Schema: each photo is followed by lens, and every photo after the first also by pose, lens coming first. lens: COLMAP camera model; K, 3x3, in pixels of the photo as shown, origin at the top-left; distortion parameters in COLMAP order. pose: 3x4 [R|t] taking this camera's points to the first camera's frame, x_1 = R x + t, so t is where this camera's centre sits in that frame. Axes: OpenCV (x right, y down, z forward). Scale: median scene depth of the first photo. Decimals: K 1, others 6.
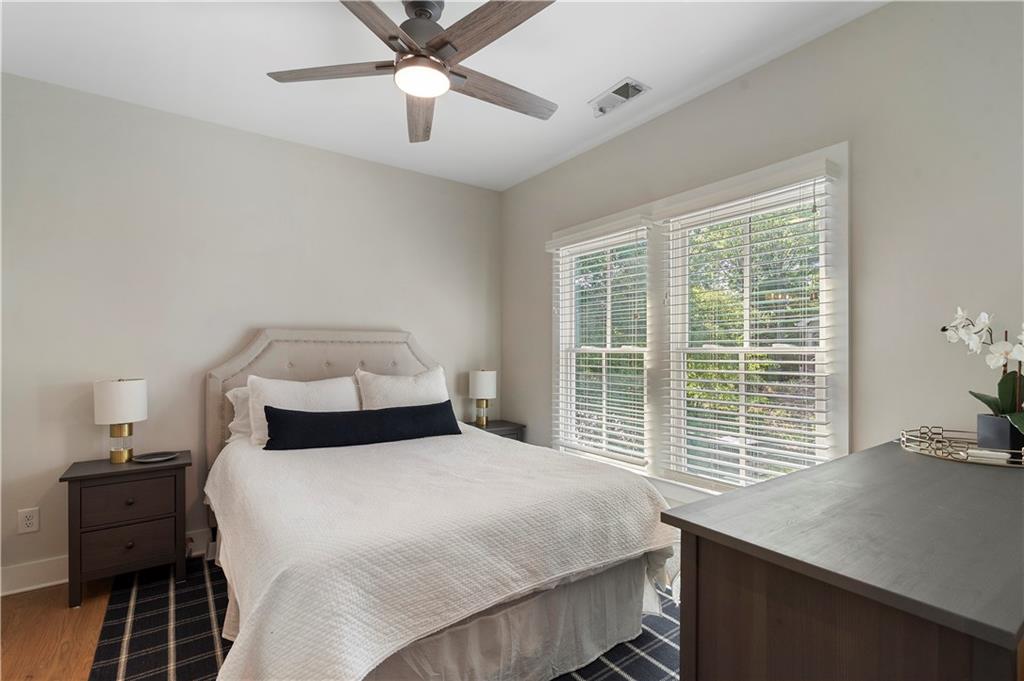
lens RADIAL K [[473.1, 0, 512.0], [0, 473.1, 340.5], [0, 0, 1]] dist [0.000921, 0.000648]
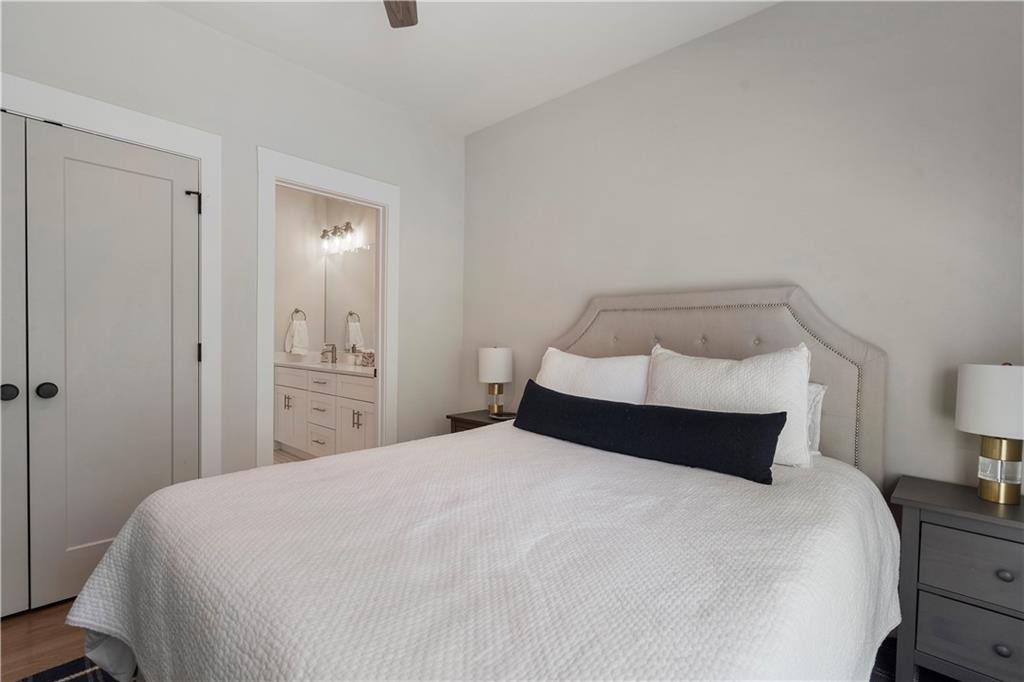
lens RADIAL K [[473.1, 0, 512.0], [0, 473.1, 341.0], [0, 0, 1]] dist [0.000921, 0.000648]
pose [[0.197709, 0.009048, -0.980219, 0.310446], [0.016904, 0.999777, 0.012638, 0.041925], [0.980115, -0.019068, 0.197512, 0.658891]]
